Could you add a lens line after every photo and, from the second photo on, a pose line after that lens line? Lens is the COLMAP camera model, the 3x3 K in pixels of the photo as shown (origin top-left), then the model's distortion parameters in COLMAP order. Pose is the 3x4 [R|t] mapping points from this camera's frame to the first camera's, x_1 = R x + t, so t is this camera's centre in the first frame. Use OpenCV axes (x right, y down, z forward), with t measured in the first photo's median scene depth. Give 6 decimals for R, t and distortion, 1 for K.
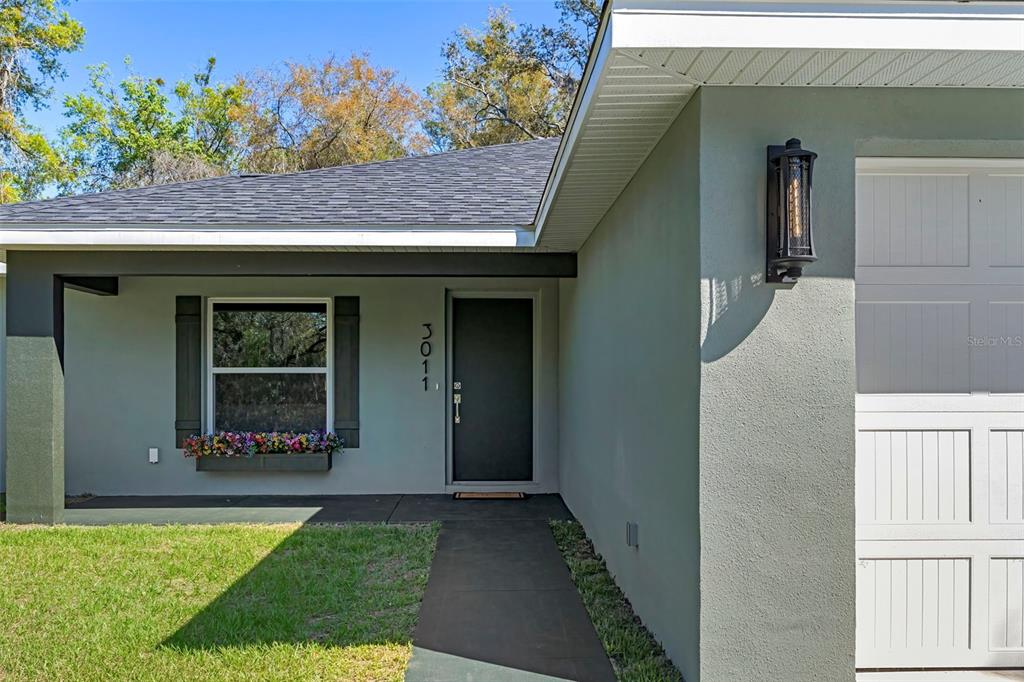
lens RADIAL K [[880.7, 0, 495.6], [0, 880.7, 377.7], [0, 0, 1]] dist [0.004520, 0.006452]
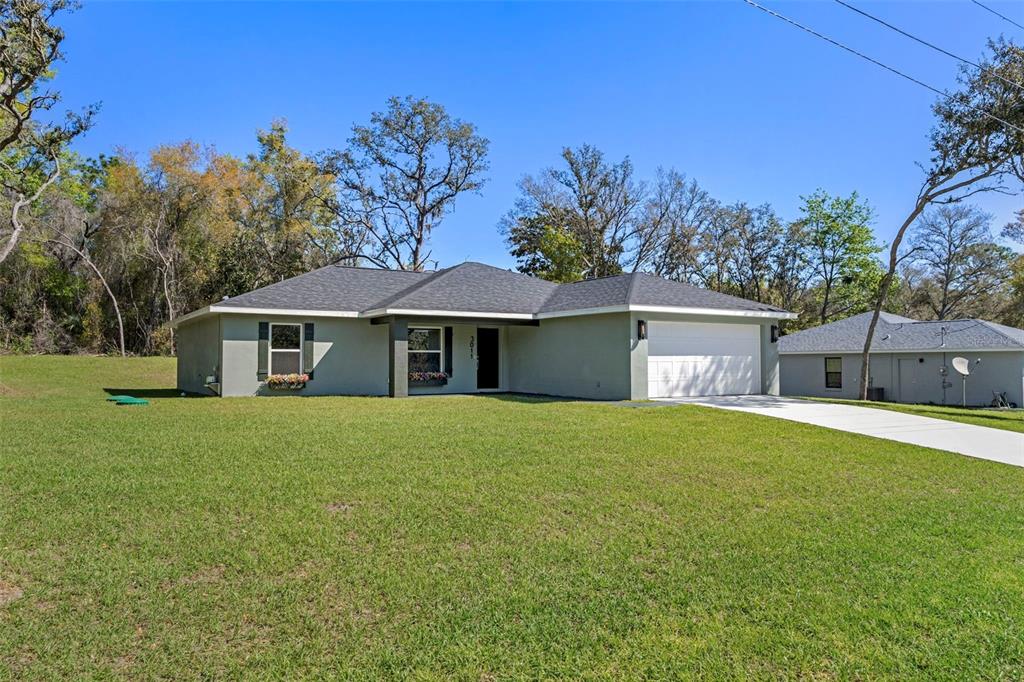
lens RADIAL K [[699.9, 0, 512.0], [0, 699.9, 341.0], [0, 0, 1]] dist [-0.006933, -0.000021]
pose [[0.858772, 0.013602, 0.512178, -1.180256], [-0.001060, 0.999693, -0.024771, 0.013055], [-0.512358, 0.020730, 0.858522, -1.125214]]
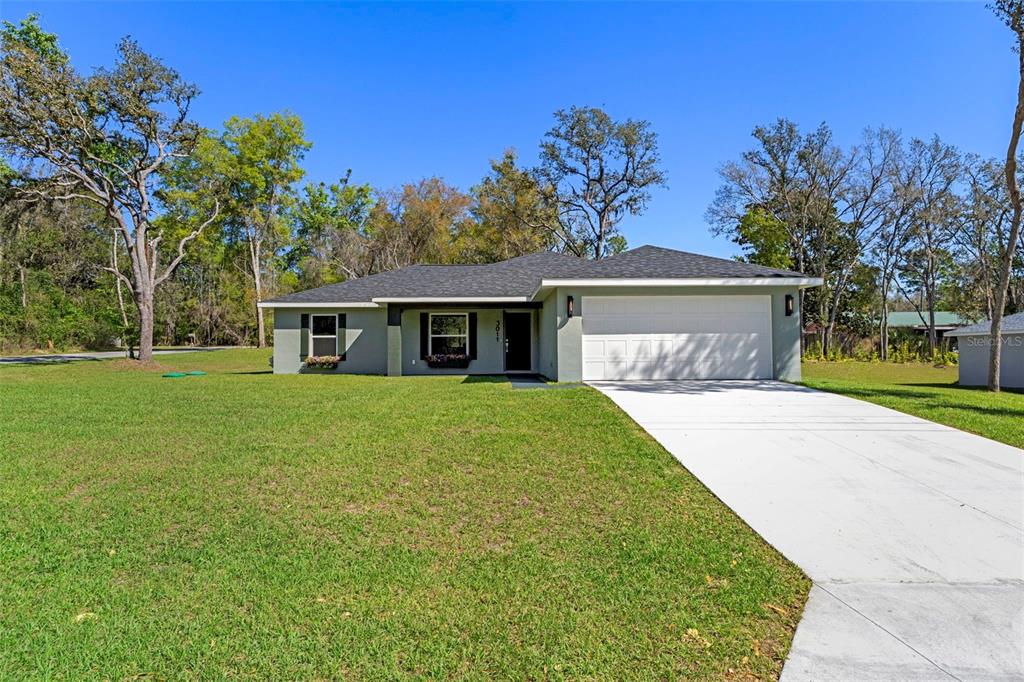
lens RADIAL K [[601.1, 0, 512.0], [0, 601.1, 341.0], [0, 0, 1]] dist [-0.002160, -0.000942]
pose [[0.999861, -0.008956, 0.014077, -0.056265], [0.009160, 0.999853, -0.014521, 0.043872], [-0.013945, 0.014648, 0.999795, -1.185126]]
